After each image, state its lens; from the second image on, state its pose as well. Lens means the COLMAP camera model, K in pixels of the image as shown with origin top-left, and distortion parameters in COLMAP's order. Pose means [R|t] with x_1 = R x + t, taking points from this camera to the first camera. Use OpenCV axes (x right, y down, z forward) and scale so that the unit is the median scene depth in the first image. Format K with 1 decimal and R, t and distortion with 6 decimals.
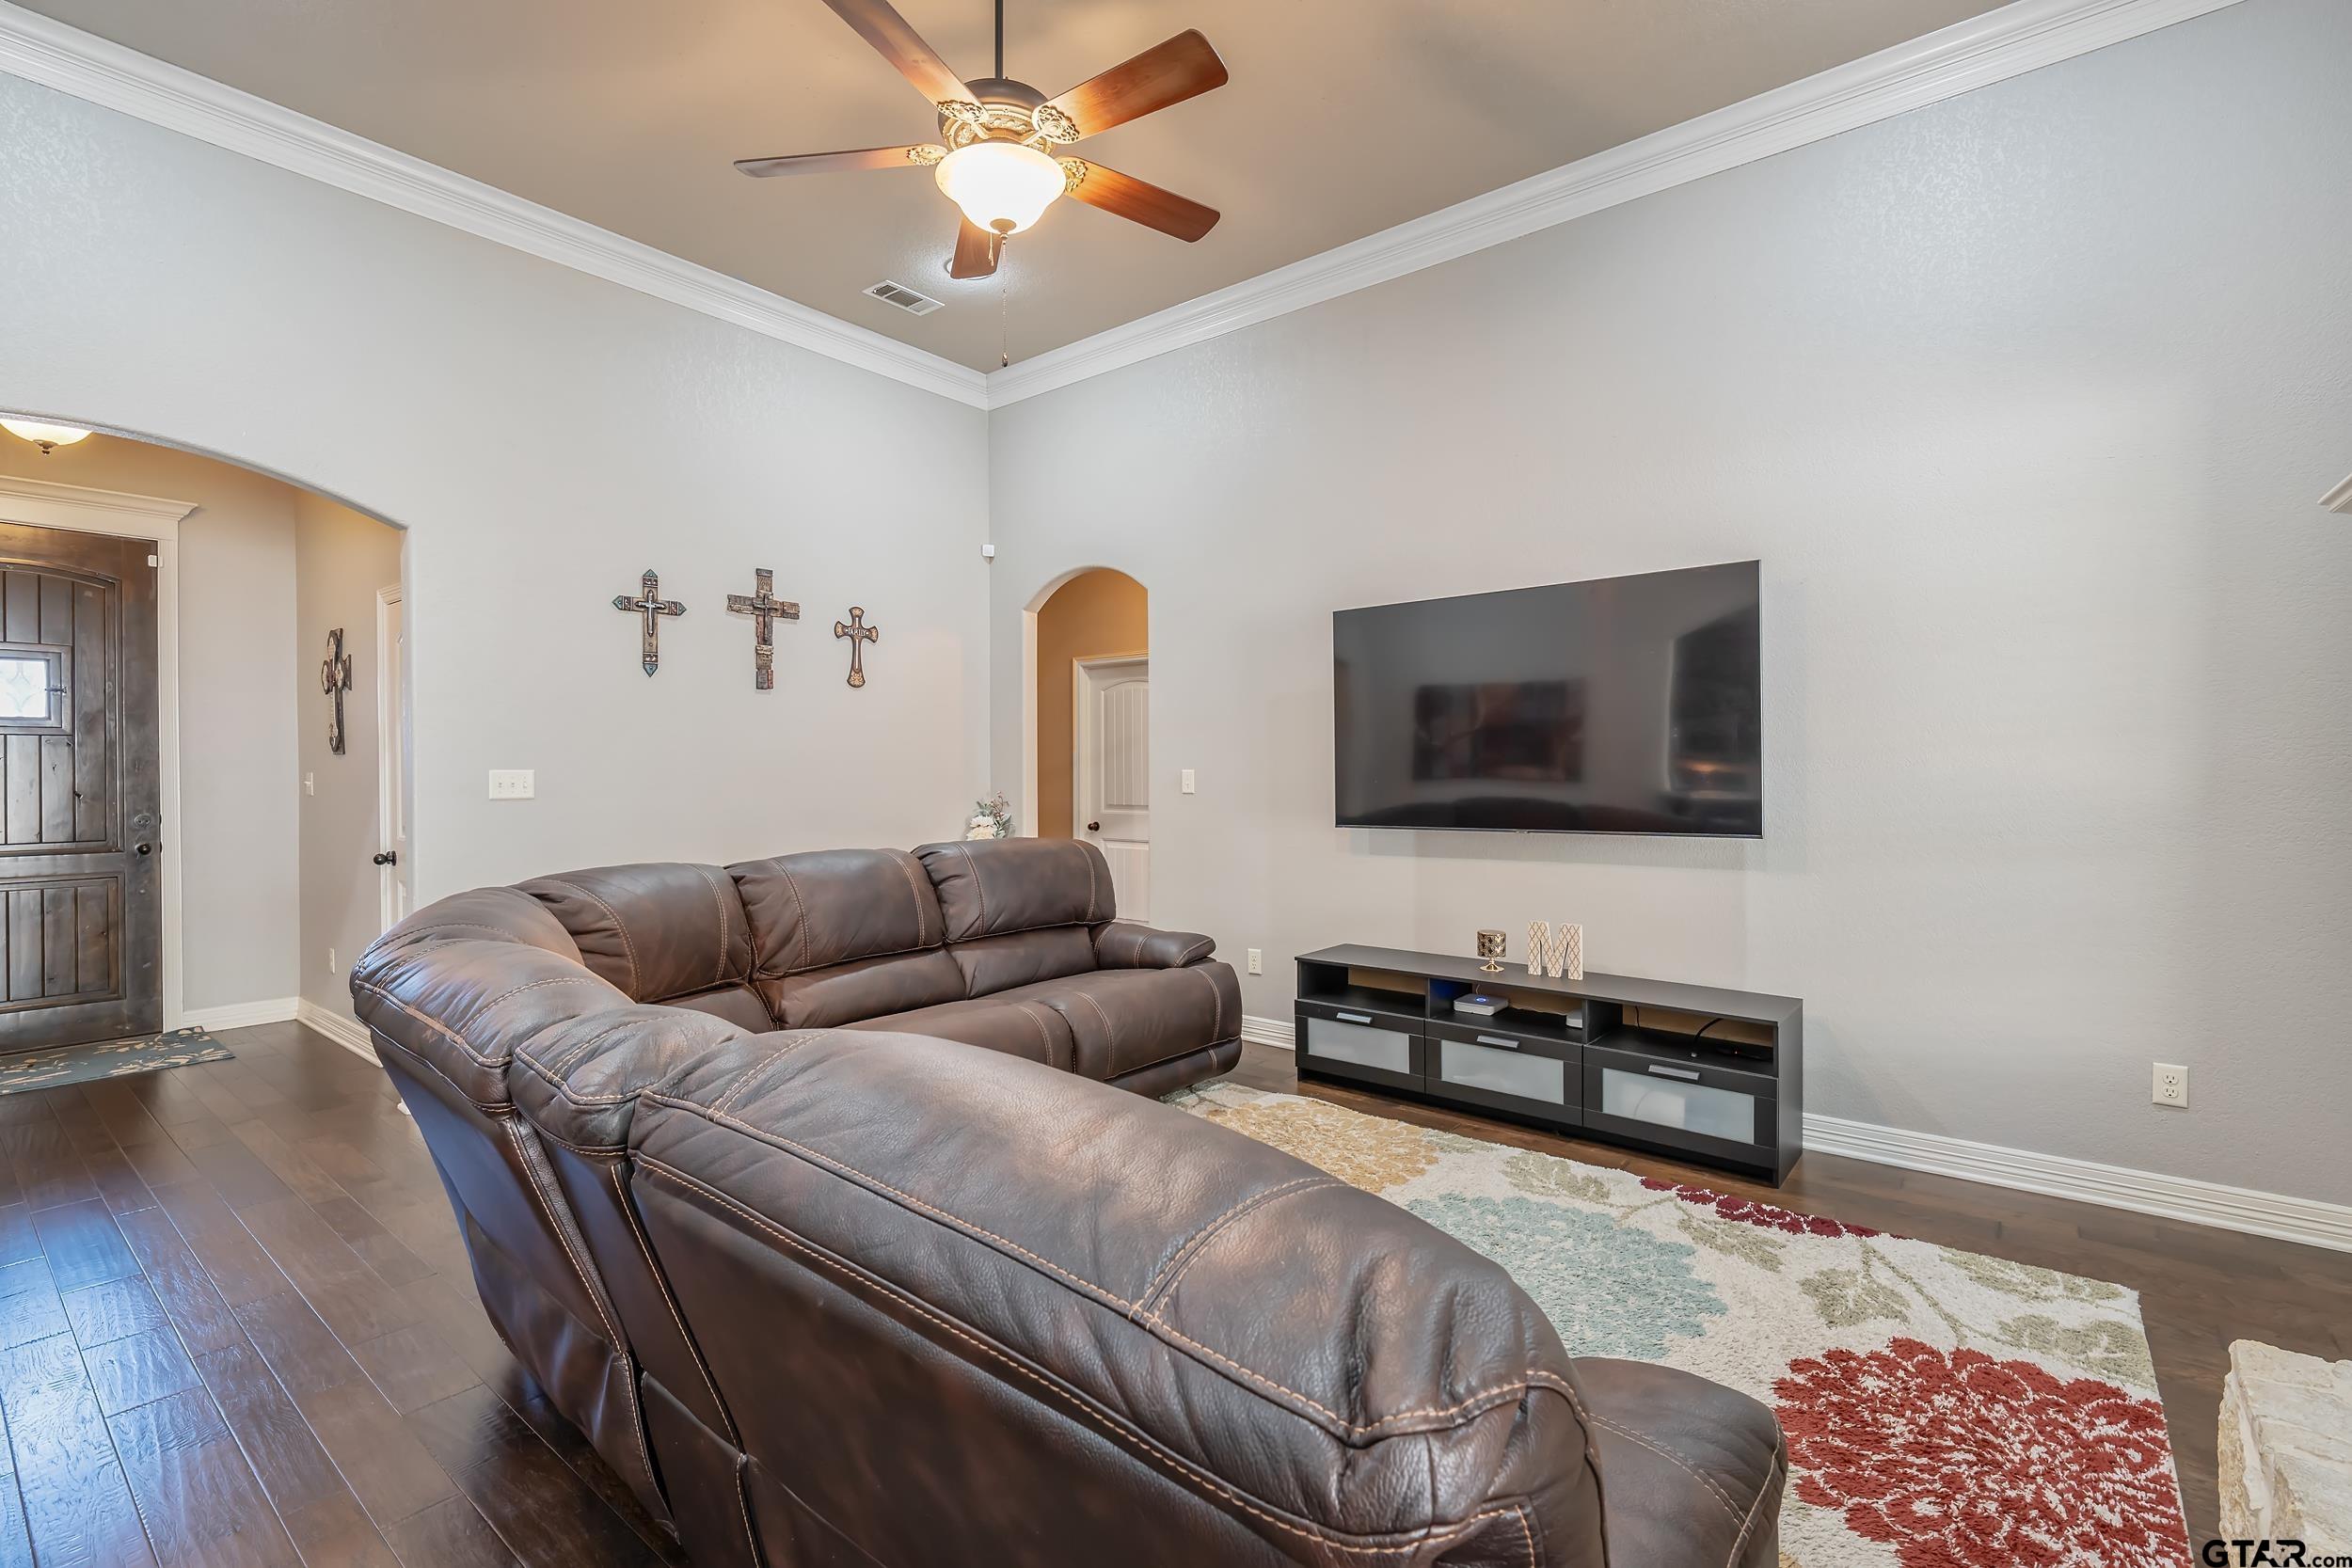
lens RADIAL K [[1059.2, 0, 1181.6], [0, 1059.2, 786.1], [0, 0, 1]] dist [0.002236, 0.000356]
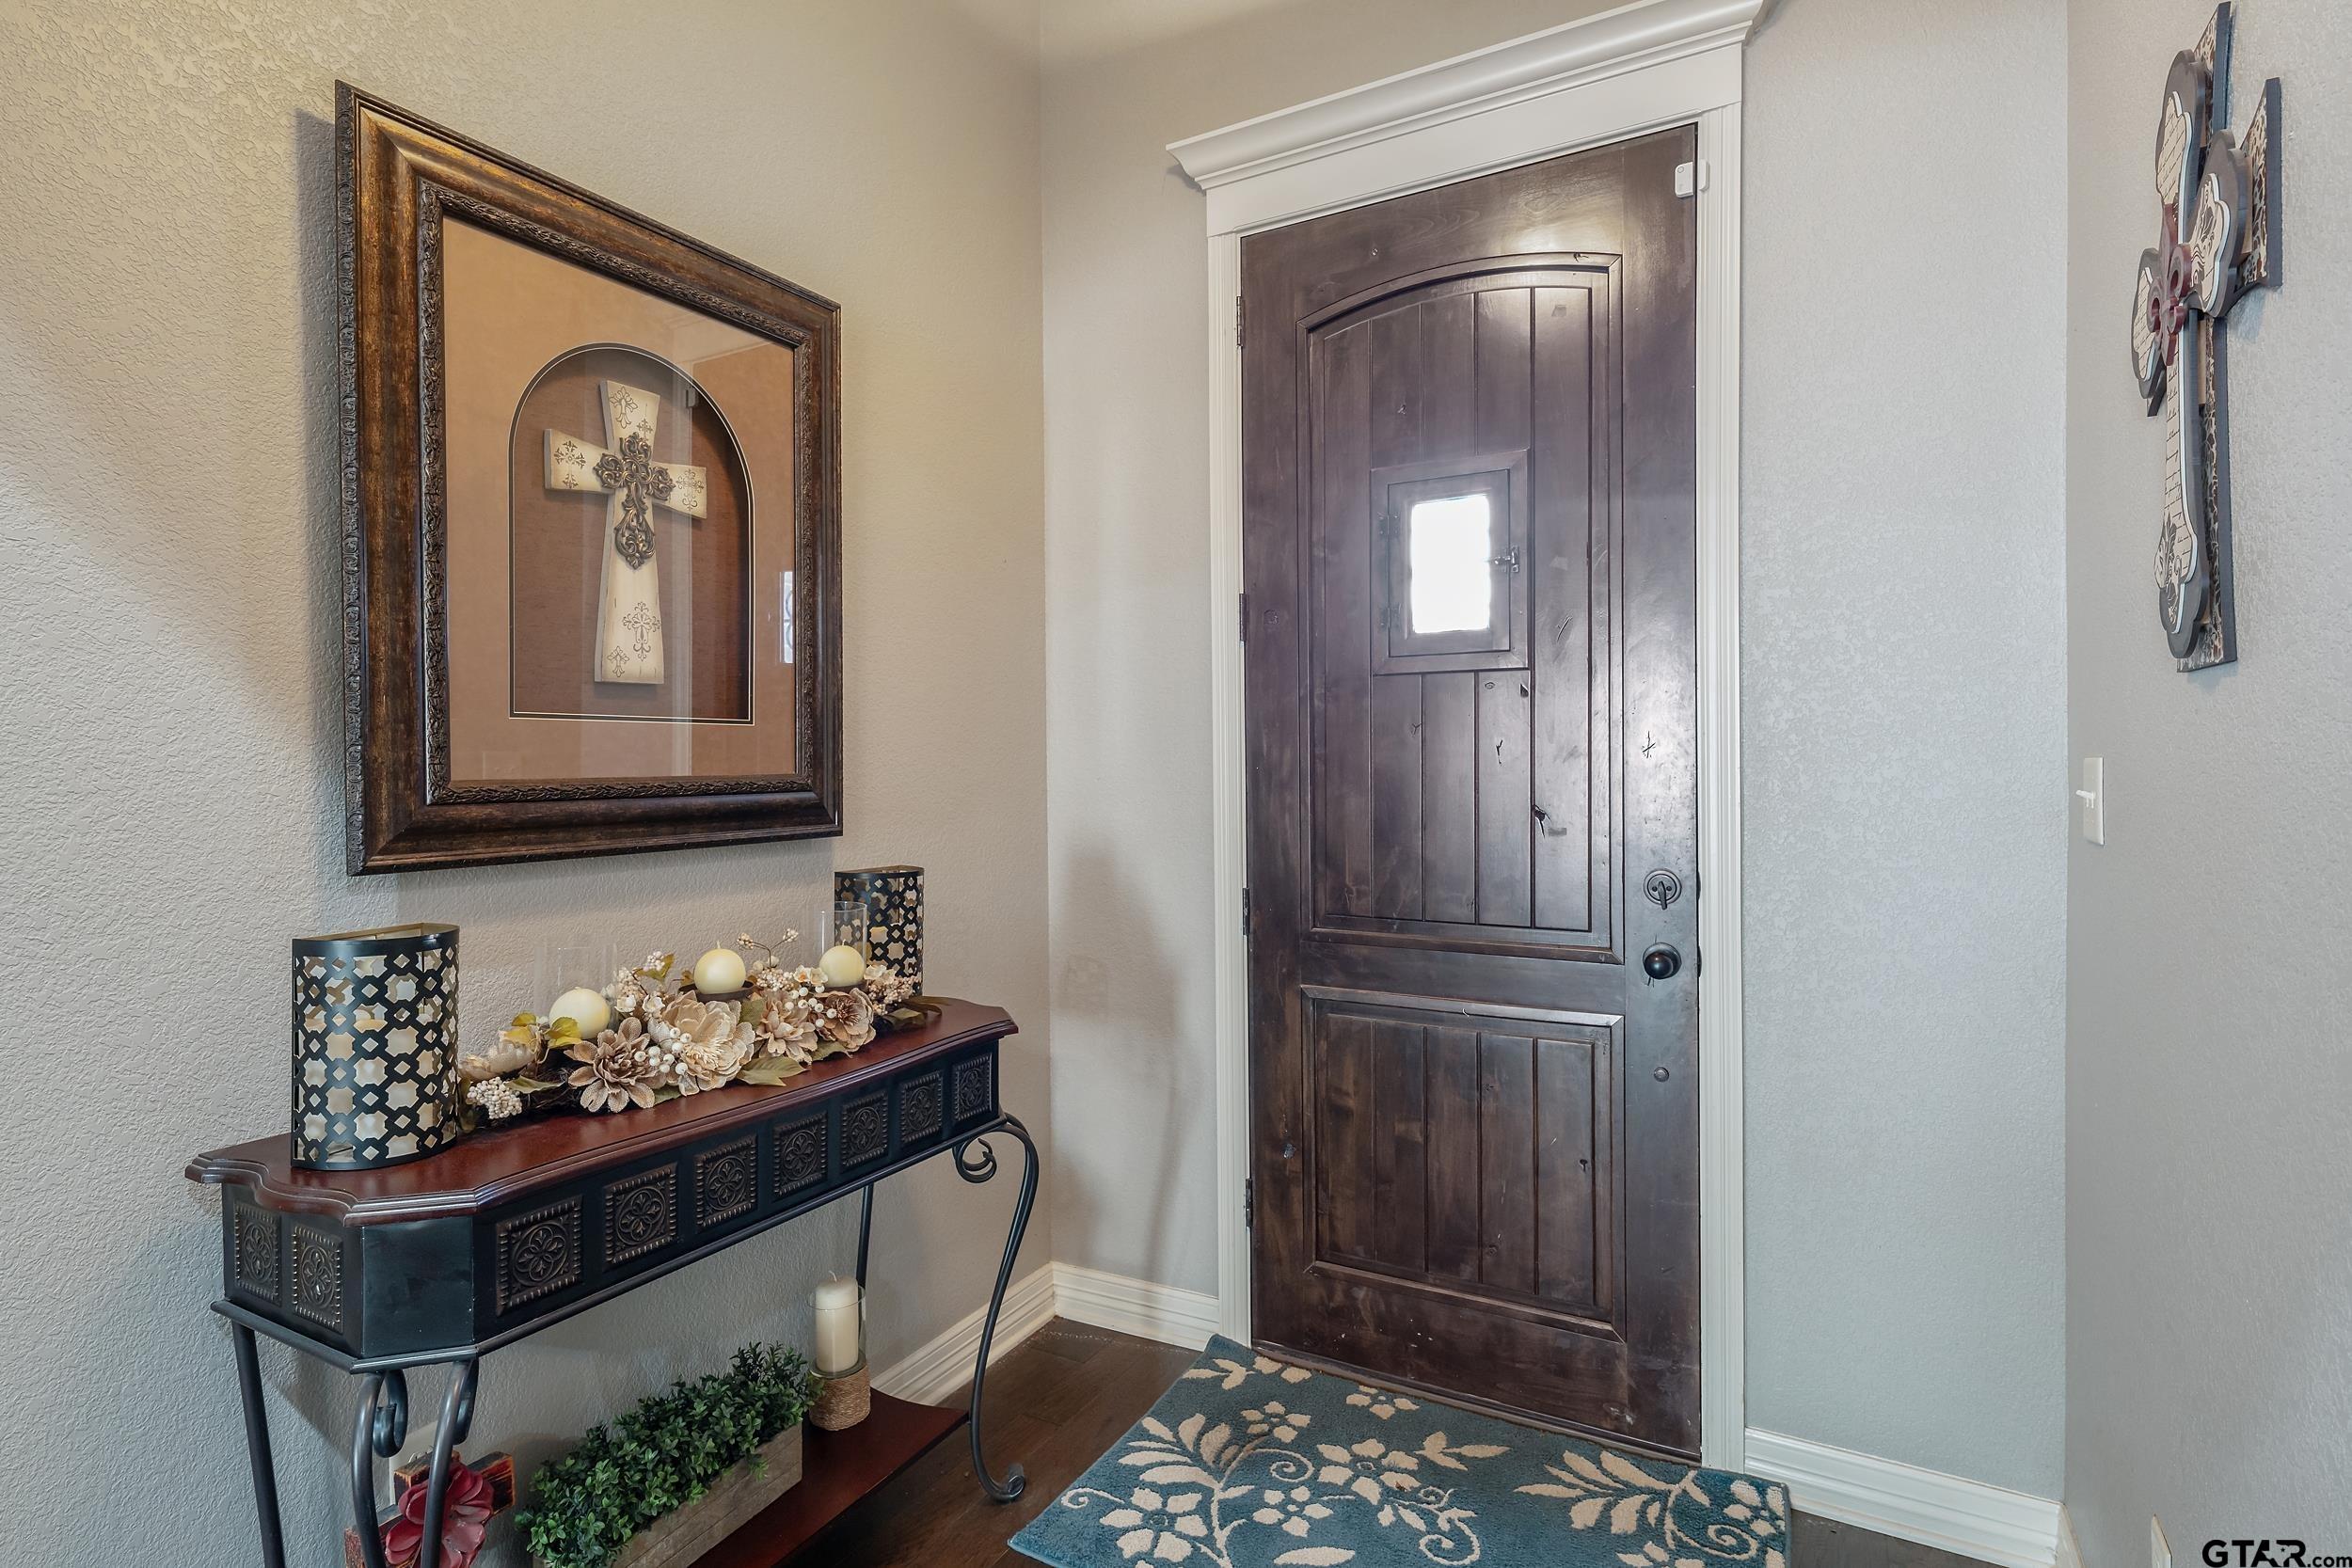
lens RADIAL K [[1172.9, 0, 1175.1], [0, 1172.9, 771.9], [0, 0, 1]] dist [0.000958, 0.000337]
pose [[0.174278, 0.007625, -0.984667, -0.610791], [-0.006206, 0.999959, 0.006645, -0.009839], [0.984677, 0.004953, 0.174318, 0.771363]]
